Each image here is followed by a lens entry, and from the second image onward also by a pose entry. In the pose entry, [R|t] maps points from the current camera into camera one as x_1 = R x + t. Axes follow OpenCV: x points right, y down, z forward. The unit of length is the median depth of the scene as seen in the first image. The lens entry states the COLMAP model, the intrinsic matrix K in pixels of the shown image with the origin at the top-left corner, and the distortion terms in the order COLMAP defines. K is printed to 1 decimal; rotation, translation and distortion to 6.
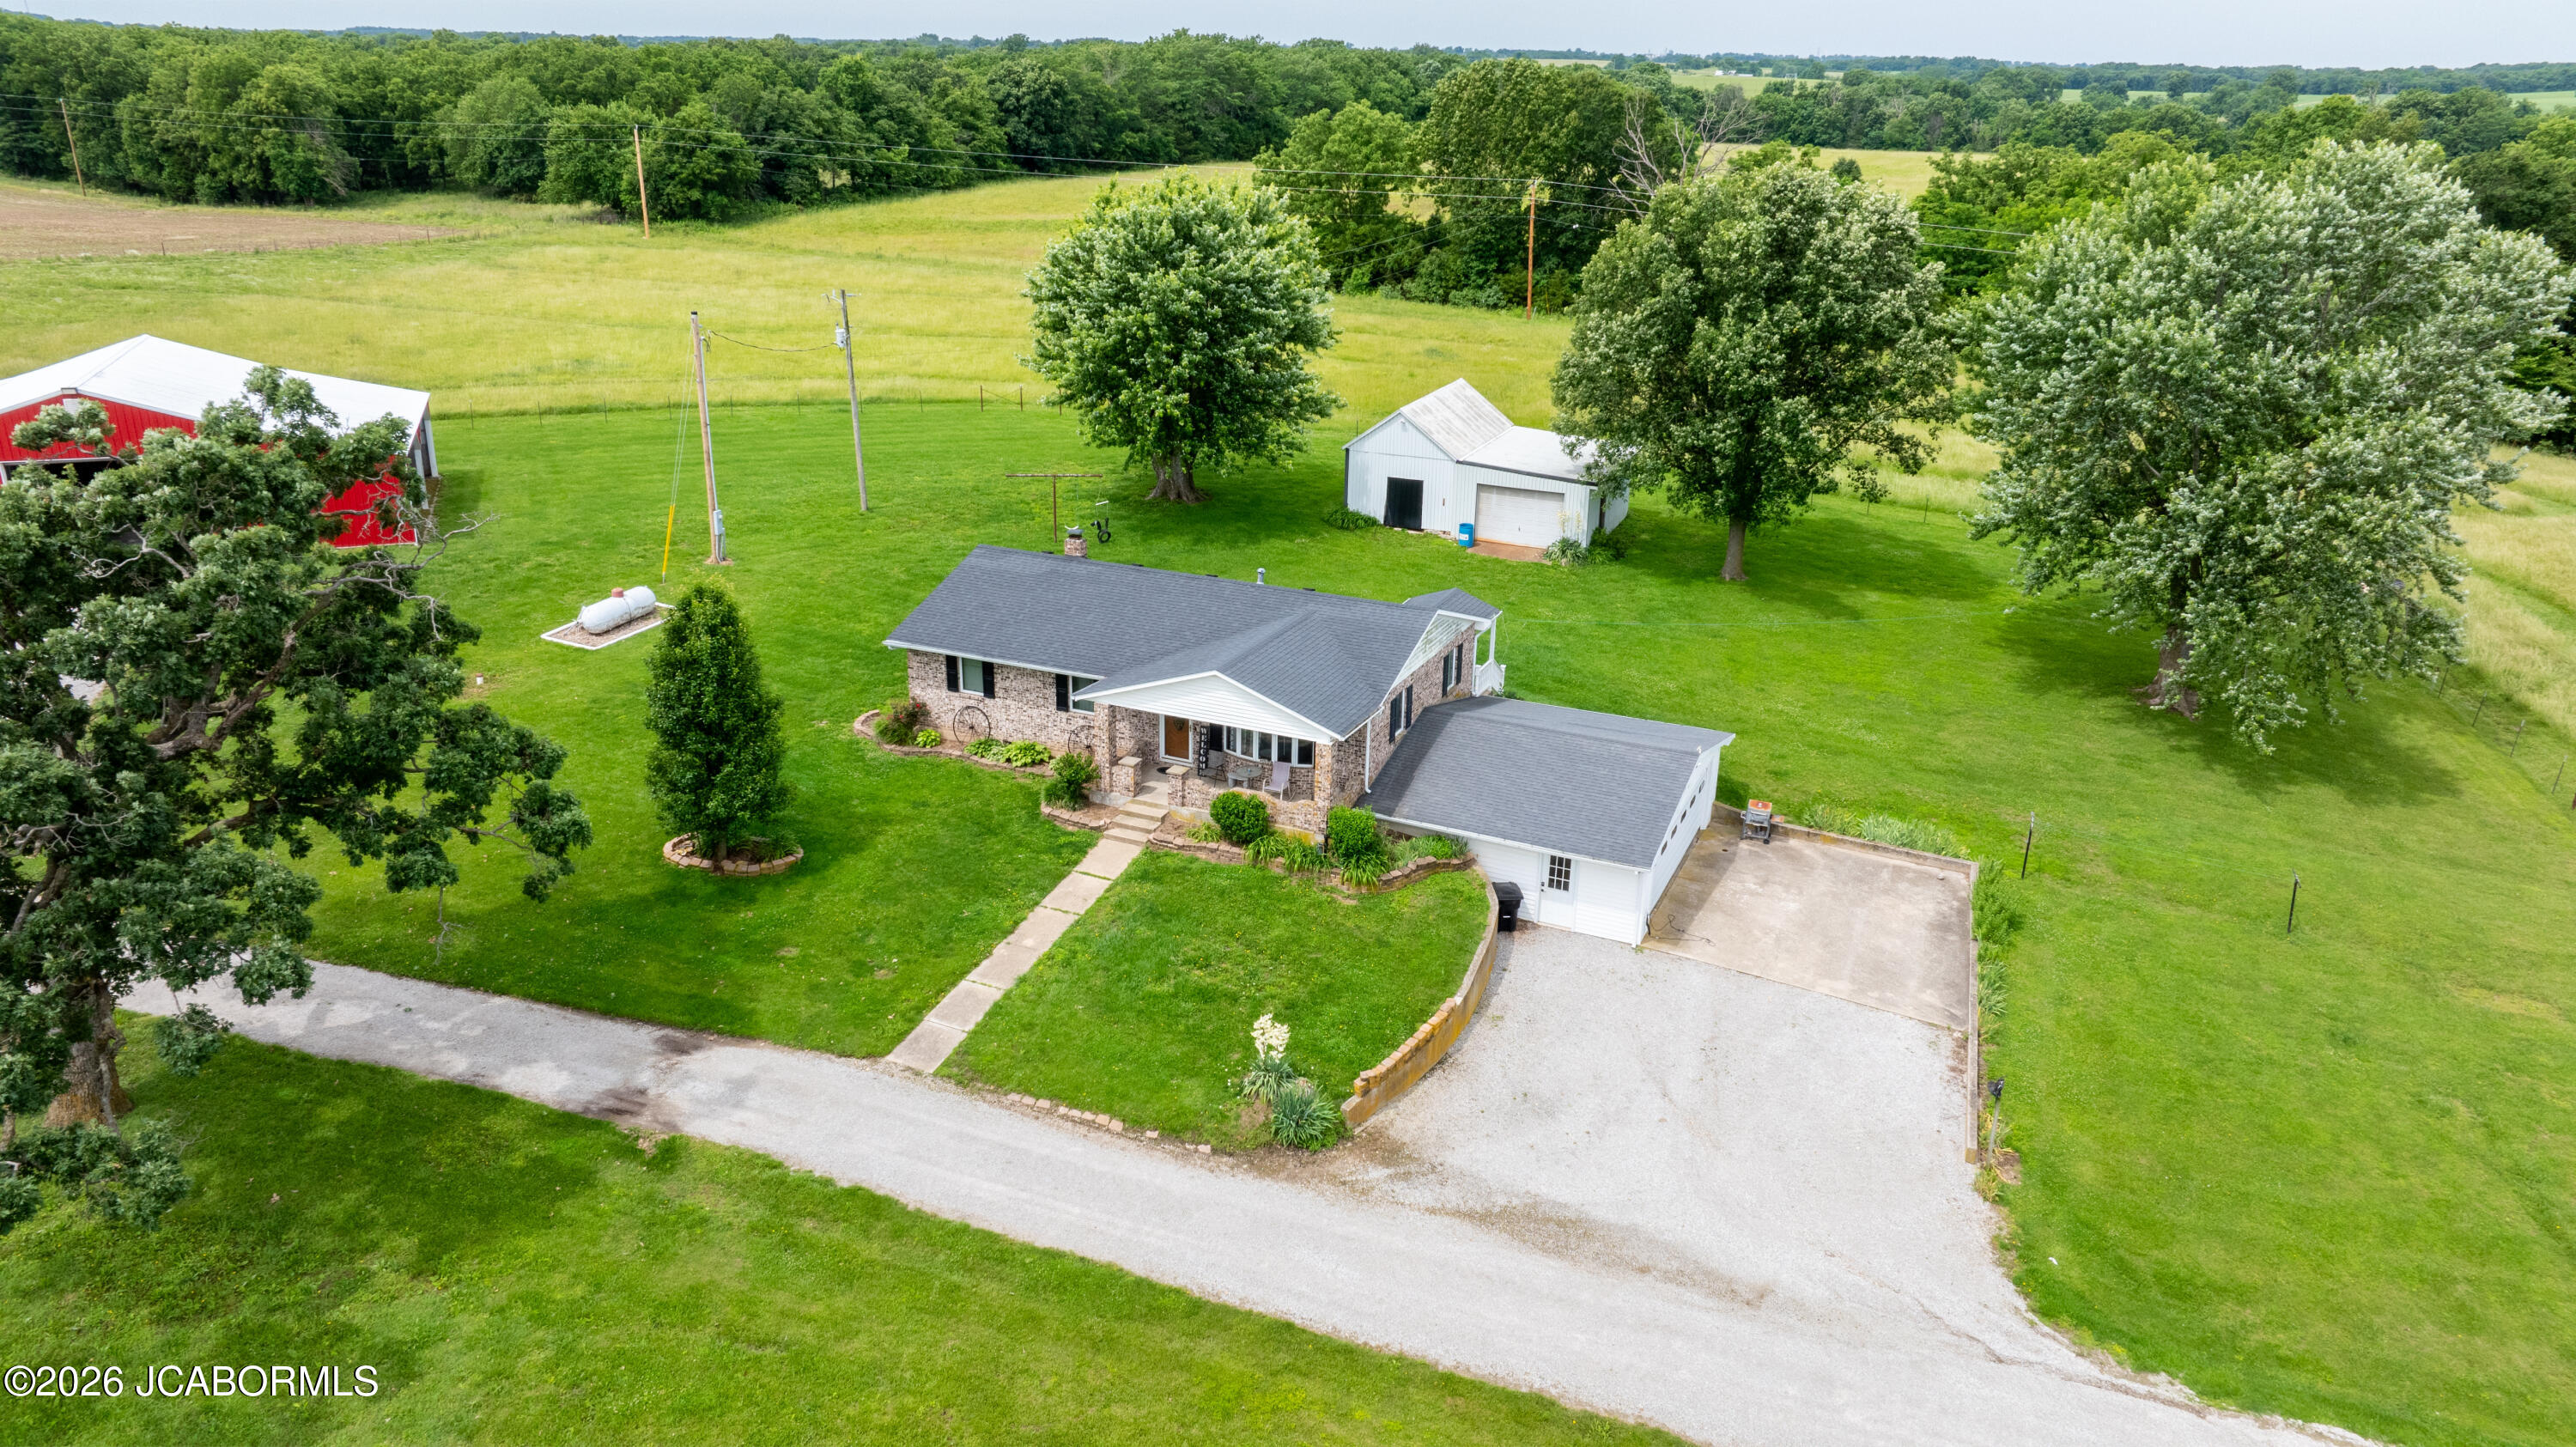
lens RADIAL K [[1800.1, 0, 1292.6], [0, 1800.1, 729.0], [0, 0, 1]] dist [-0.008807, -0.002157]
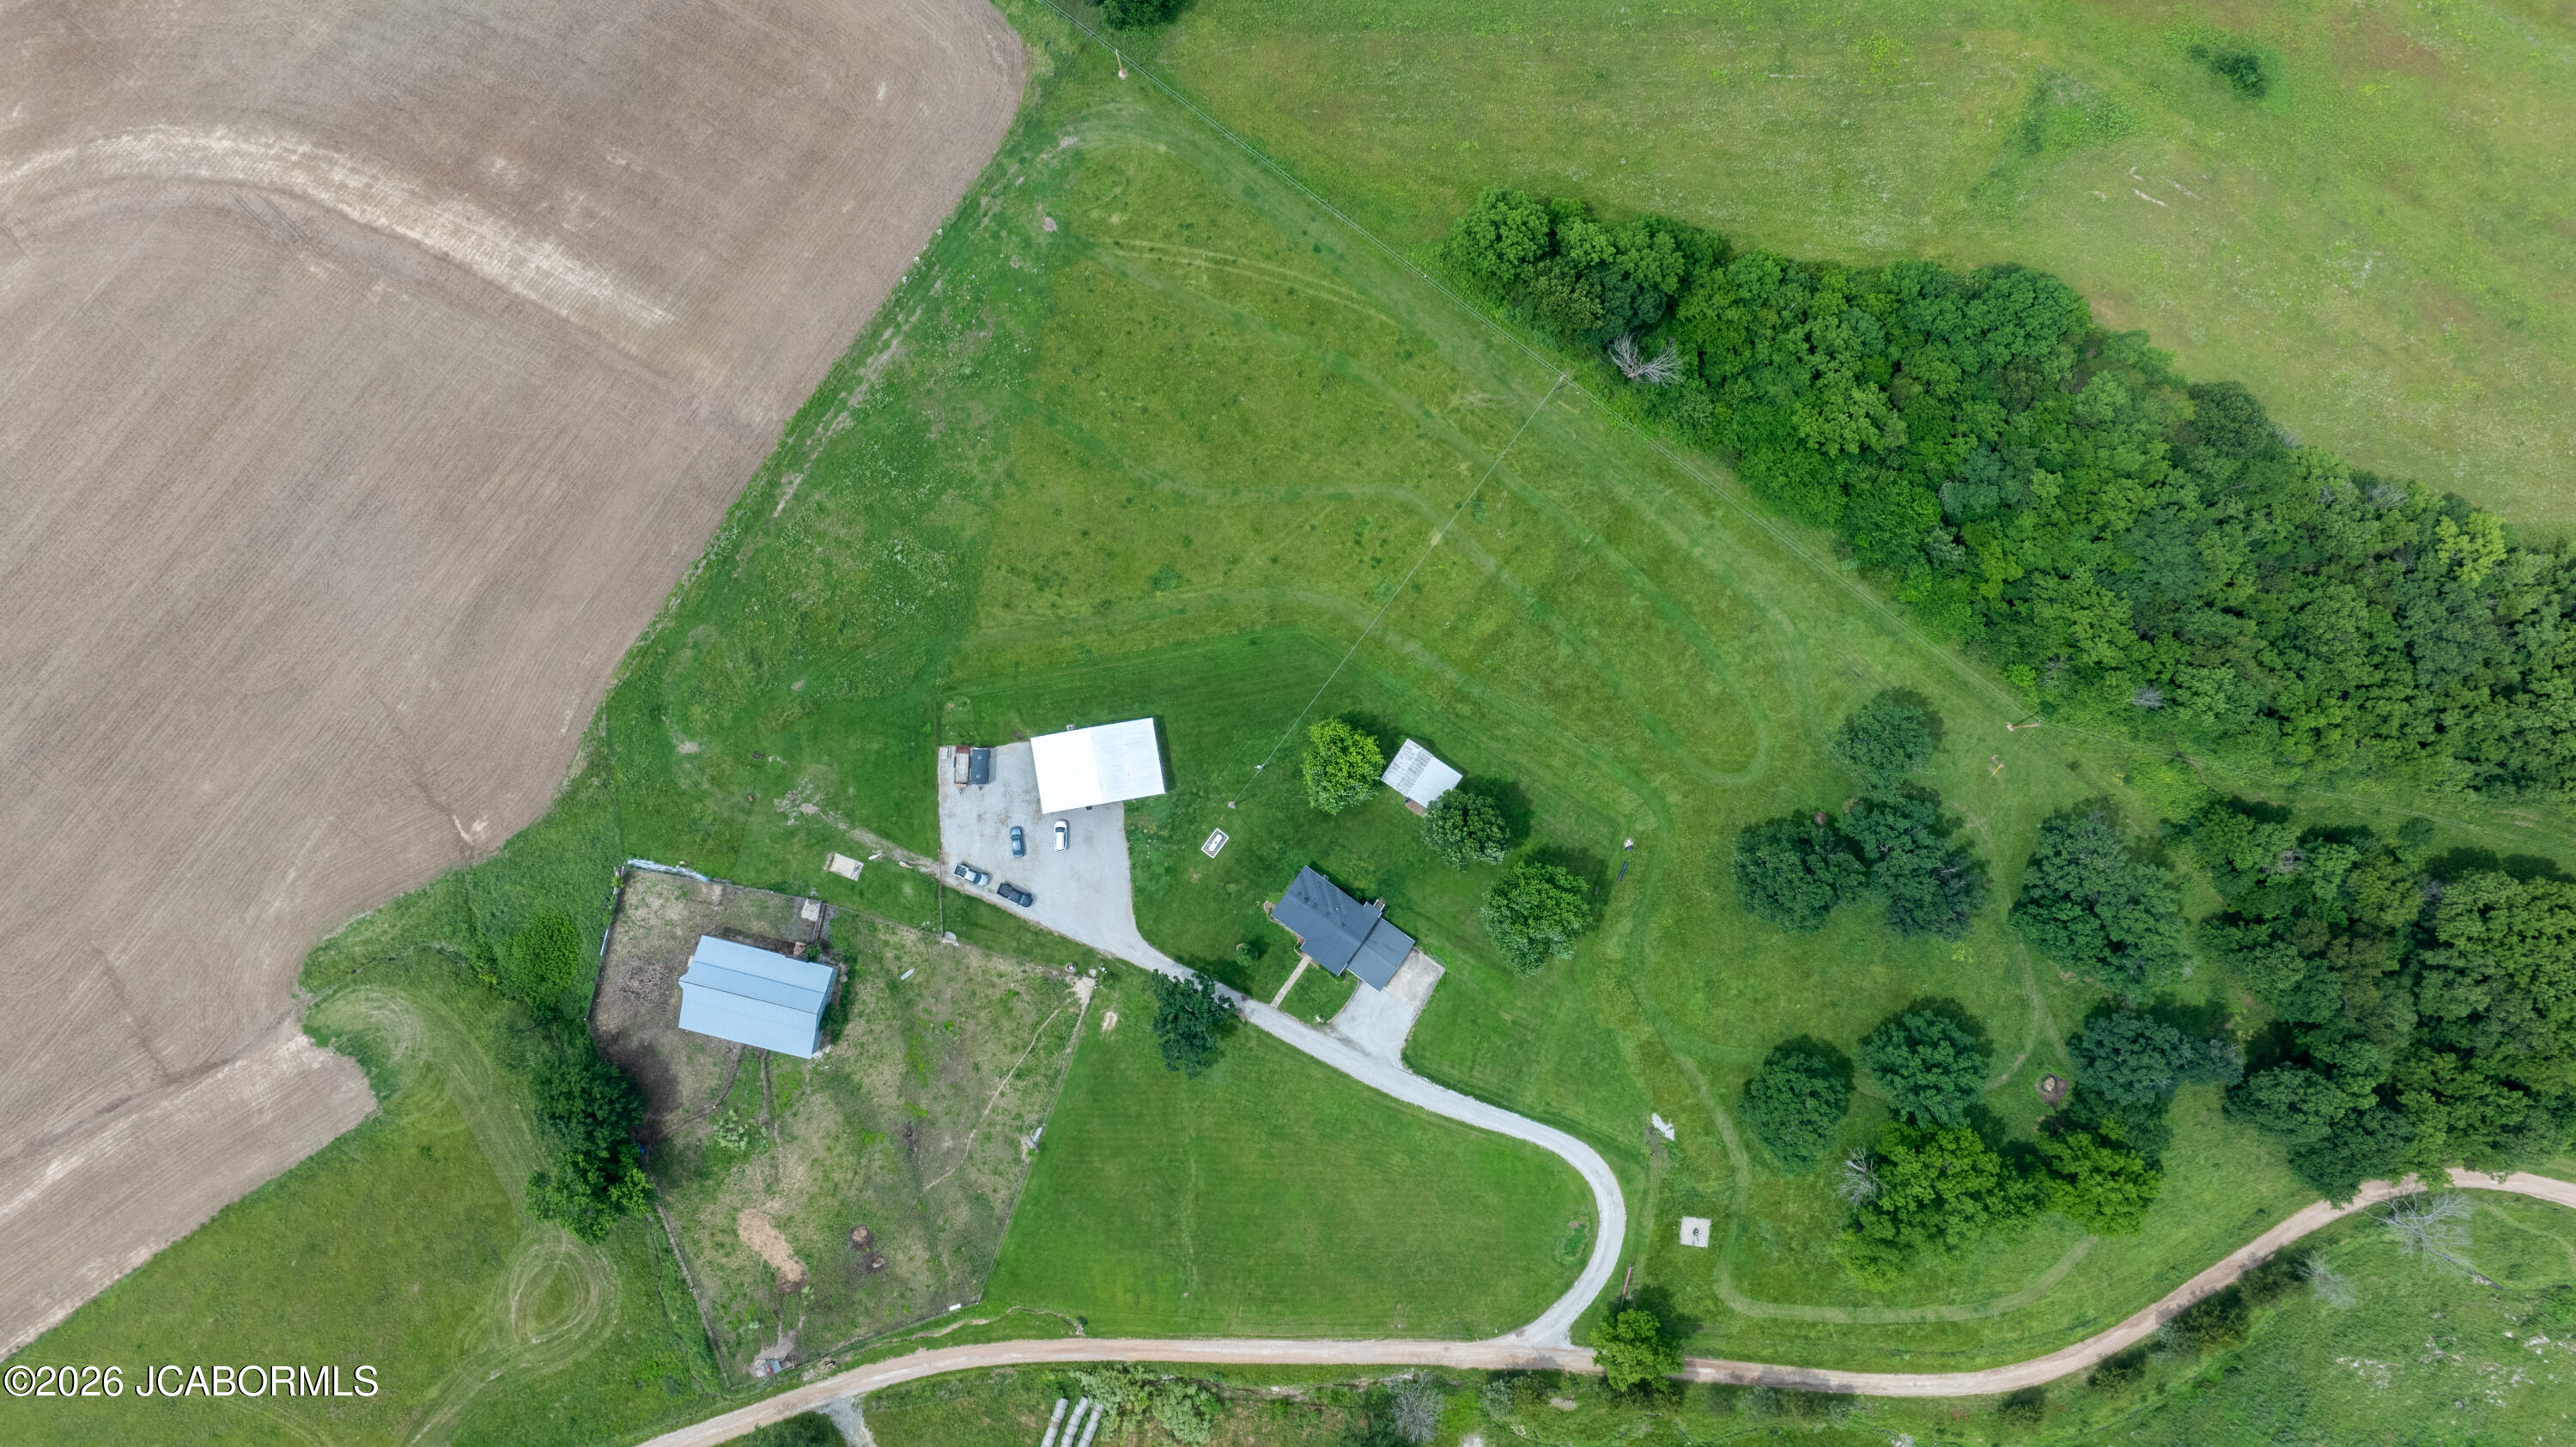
lens RADIAL K [[1822.8, 0, 1298.5], [0, 1822.8, 719.7], [0, 0, 1]] dist [-0.024520, 0.000145]
pose [[0.981075, 0.191081, -0.031310, -0.054017], [-0.046957, 0.391663, 0.918910, -4.225662], [0.187849, -0.900049, 0.393224, -0.539889]]
